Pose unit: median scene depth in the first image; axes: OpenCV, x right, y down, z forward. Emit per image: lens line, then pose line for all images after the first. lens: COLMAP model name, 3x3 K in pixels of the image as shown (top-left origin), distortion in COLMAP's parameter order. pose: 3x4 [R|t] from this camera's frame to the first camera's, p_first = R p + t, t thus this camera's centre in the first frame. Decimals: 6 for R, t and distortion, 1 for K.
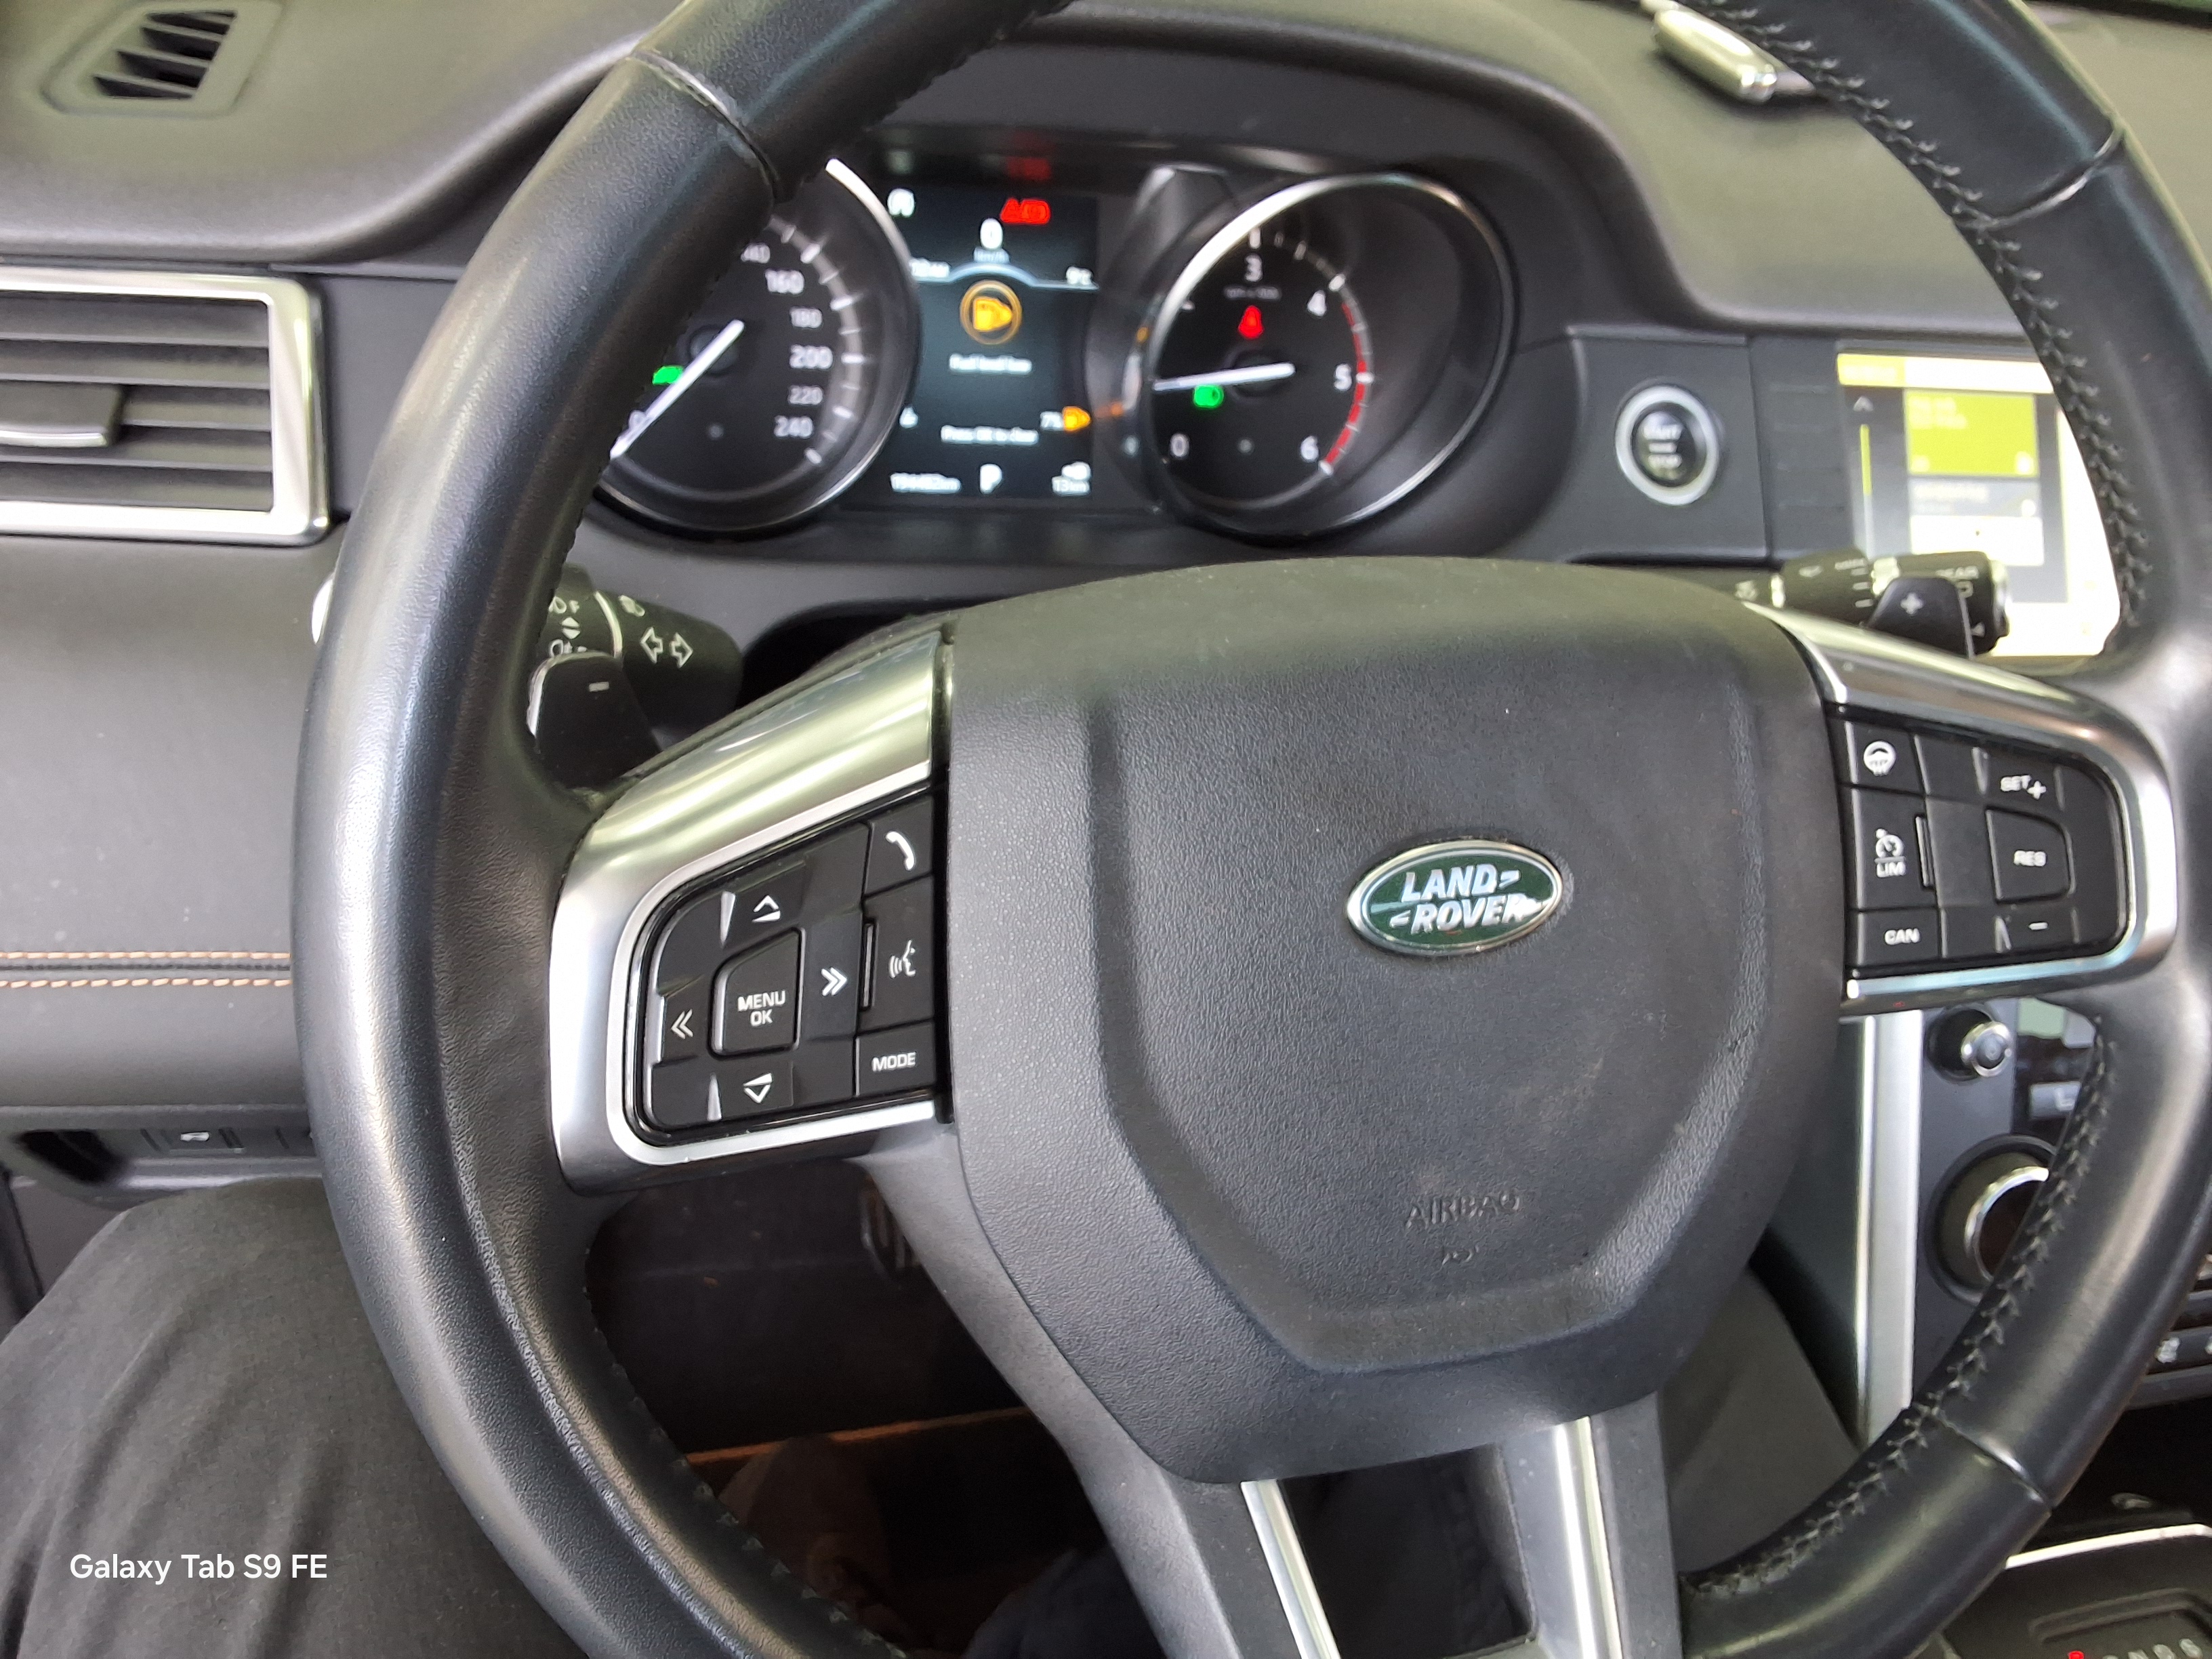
lens RADIAL K [[1809.2, 0, 1098.7], [0, 1809.2, 868.9], [0, 0, 1]] dist [0.116940, -0.005266]
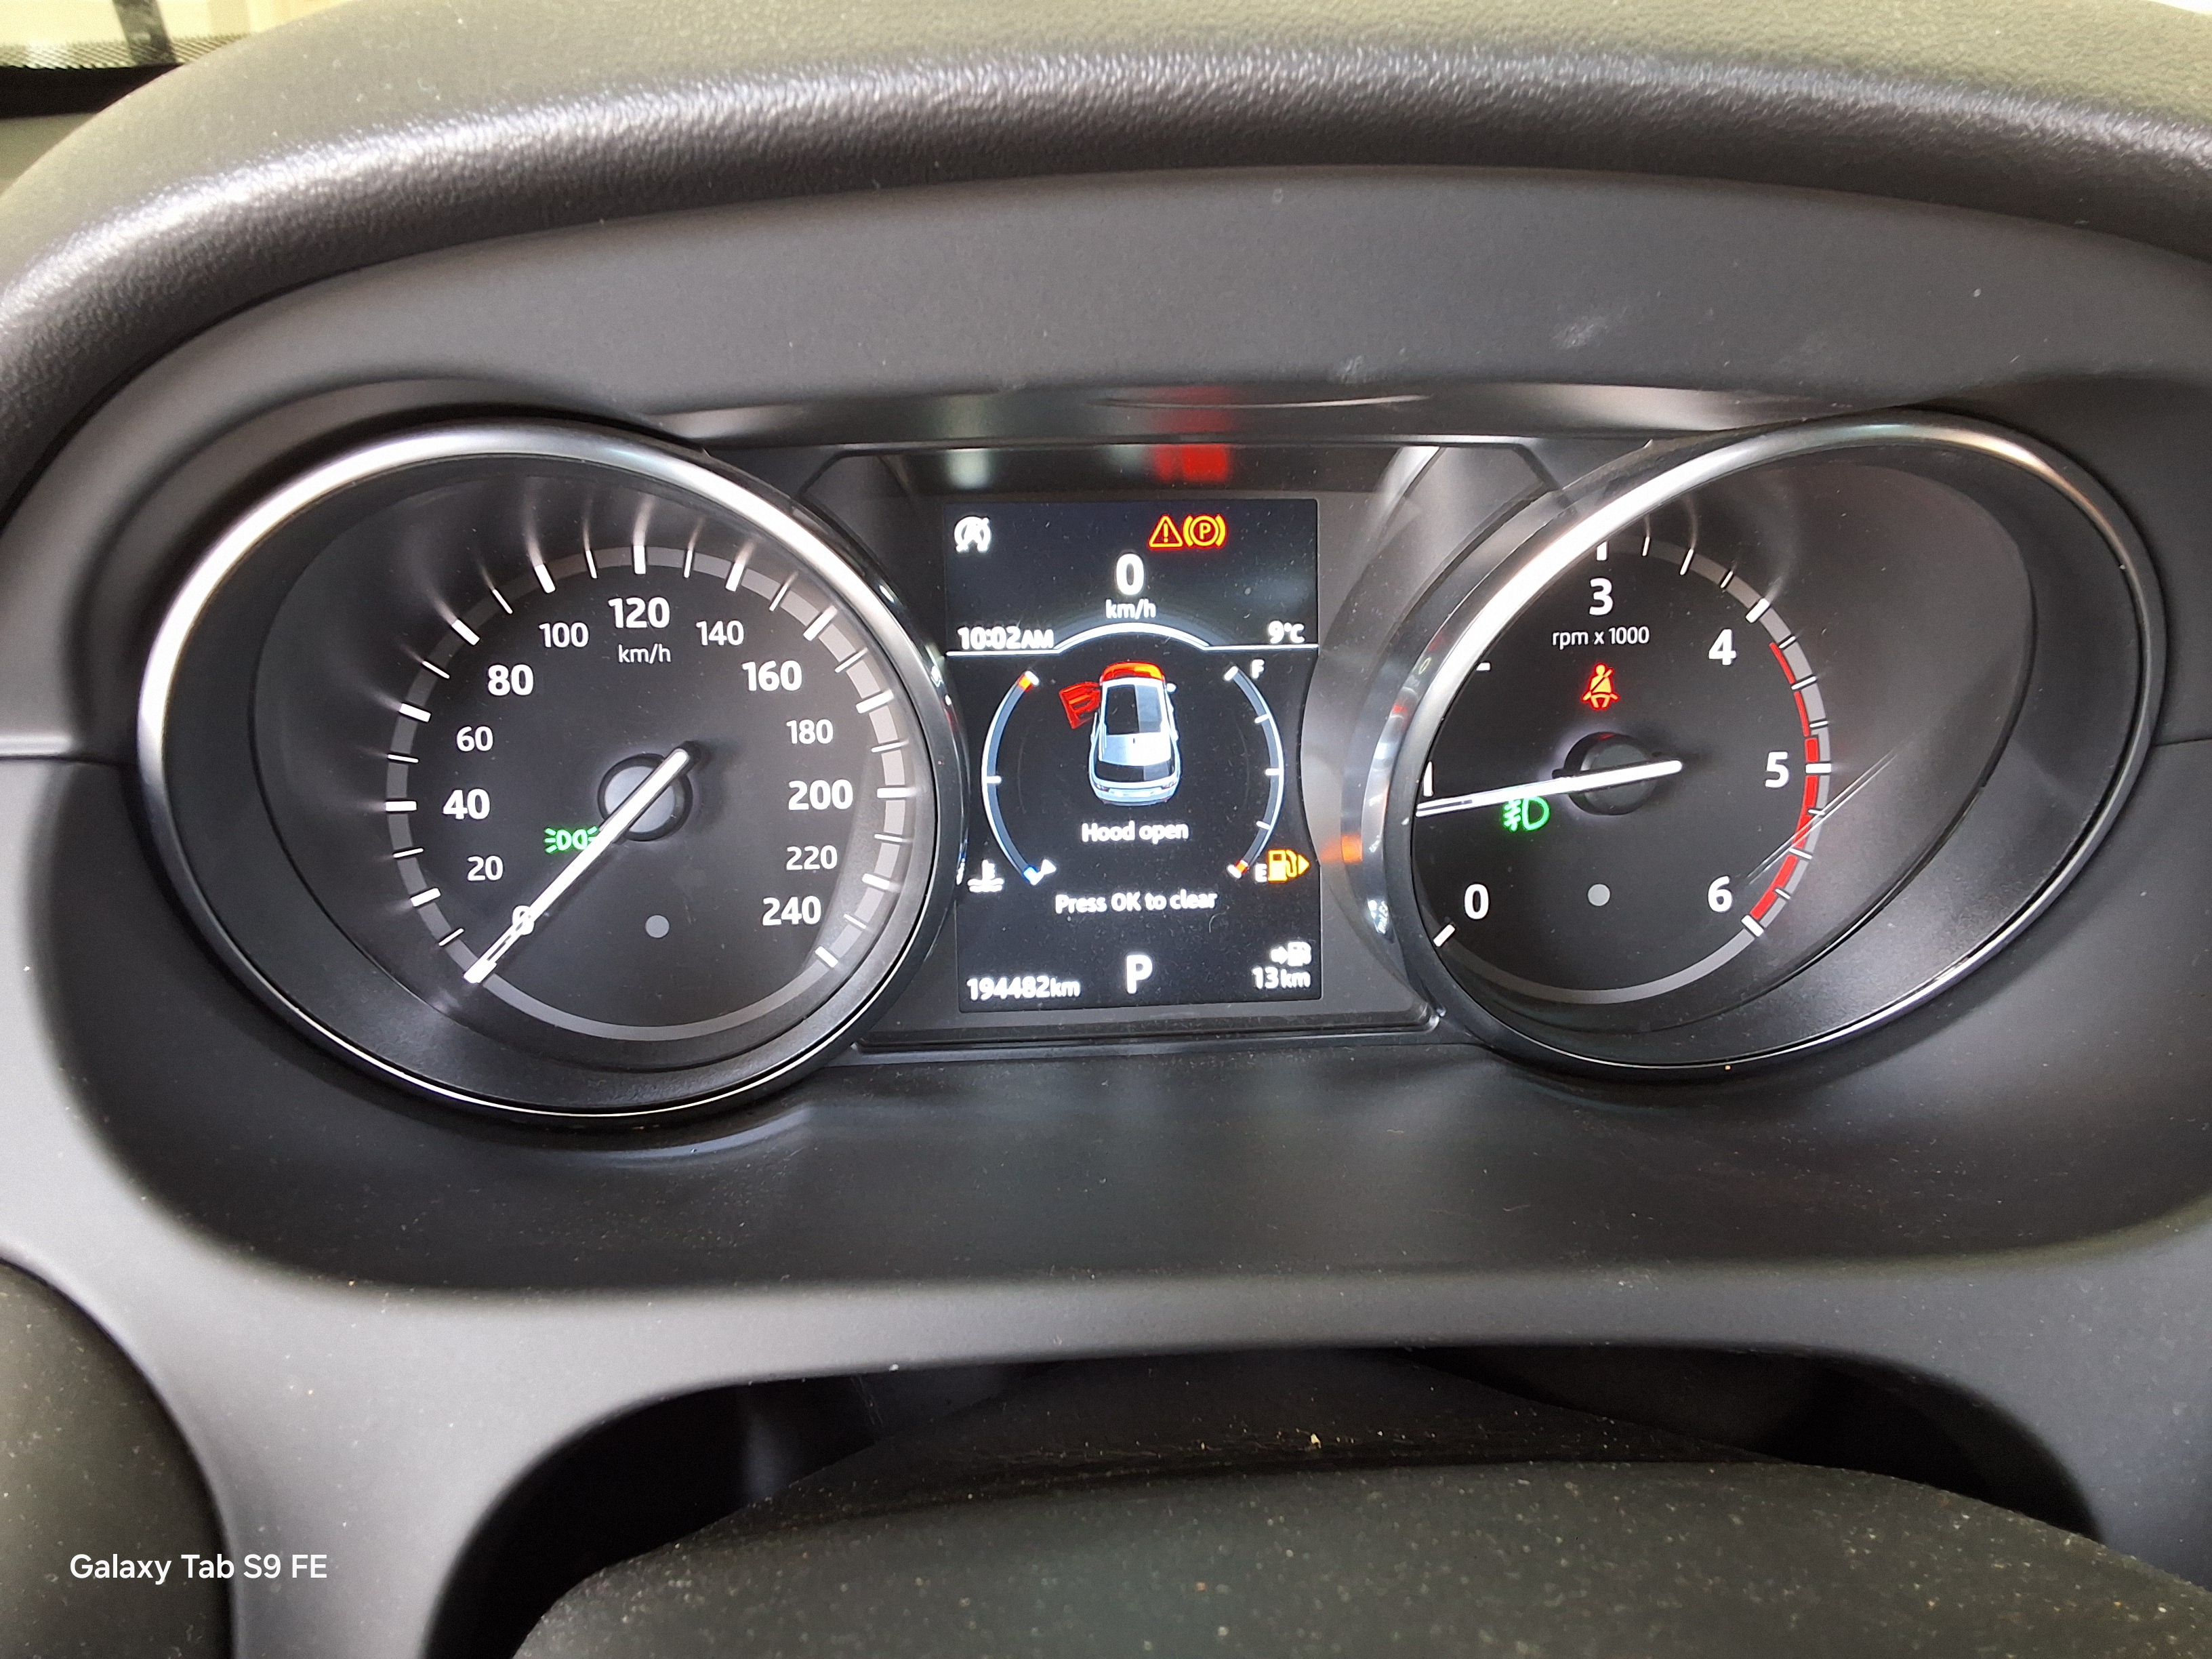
lens RADIAL K [[1809.2, 0, 1098.7], [0, 1809.2, 868.9], [0, 0, 1]] dist [0.116940, -0.005266]
pose [[0.980982, -0.027292, -0.192169, 0.040191], [0.000022, 0.990081, -0.140498, -0.172104], [0.194098, 0.137822, 0.971252, 0.451222]]
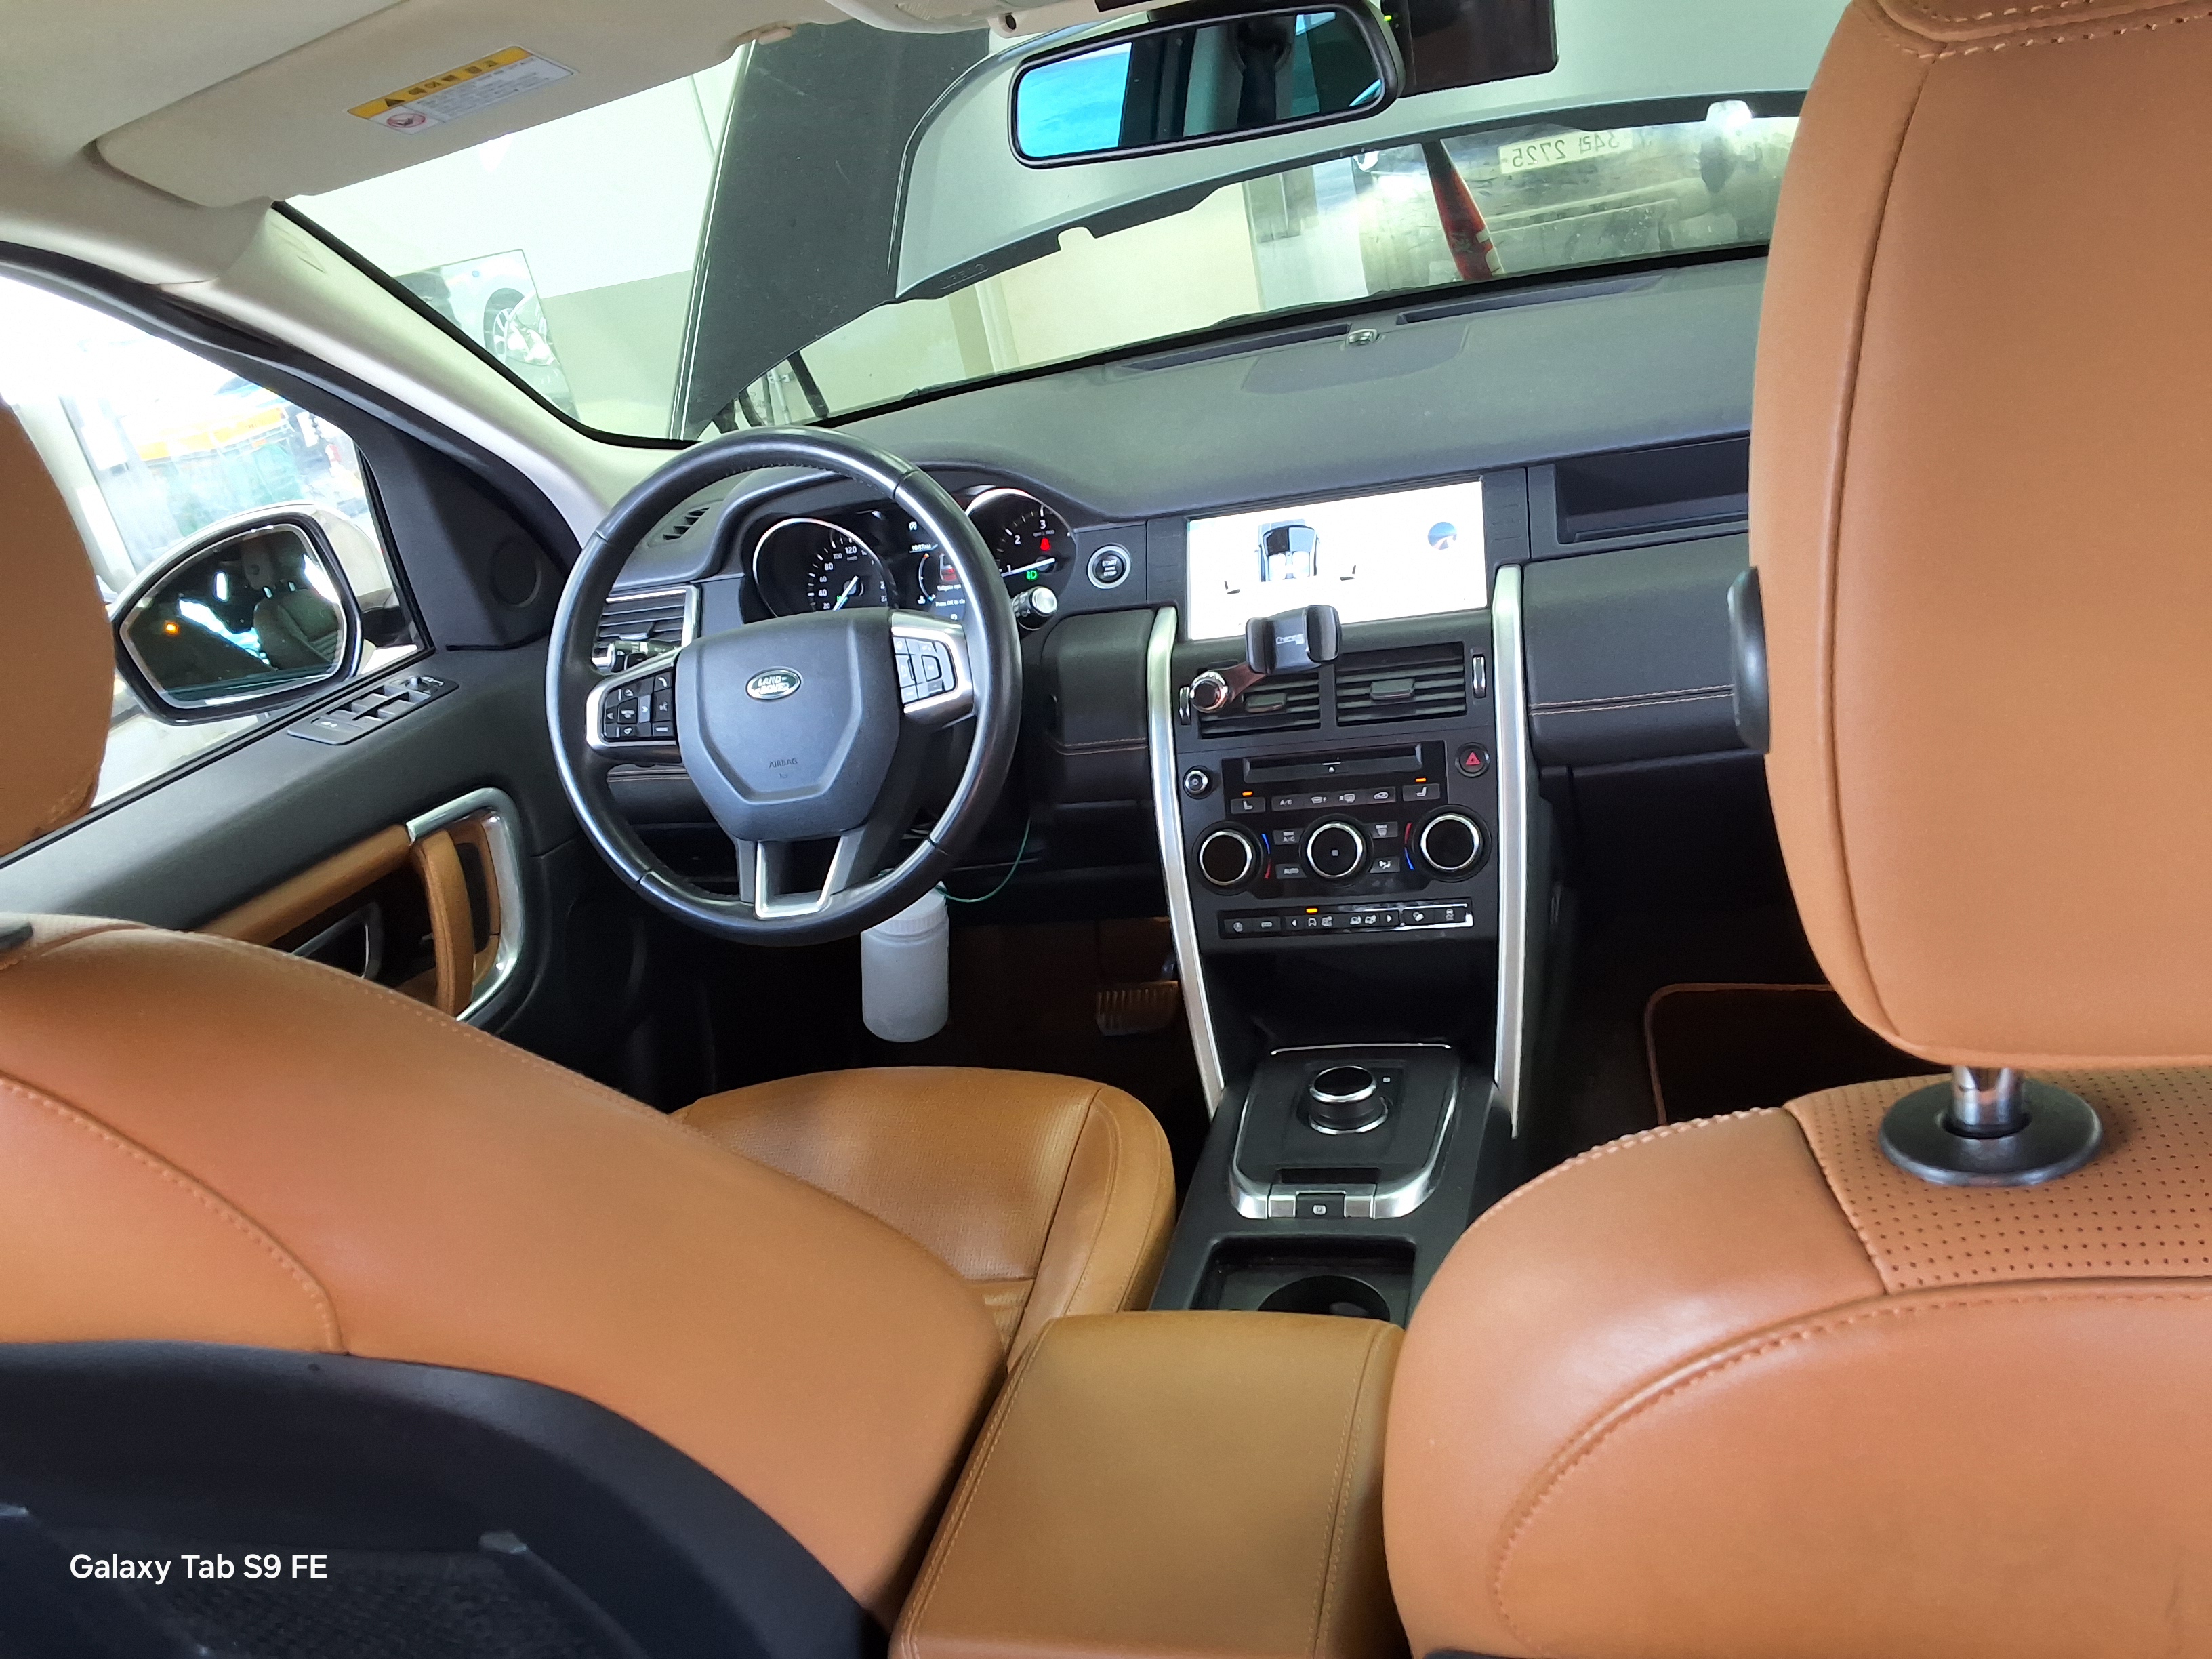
lens RADIAL K [[1809.2, 0, 1098.7], [0, 1809.2, 868.9], [0, 0, 1]] dist [0.116940, -0.005266]
pose [[0.809949, -0.062291, -0.583183, 1.667075], [-0.025490, 0.989666, -0.141110, 0.523289], [0.585946, 0.129157, 0.799991, -0.950373]]
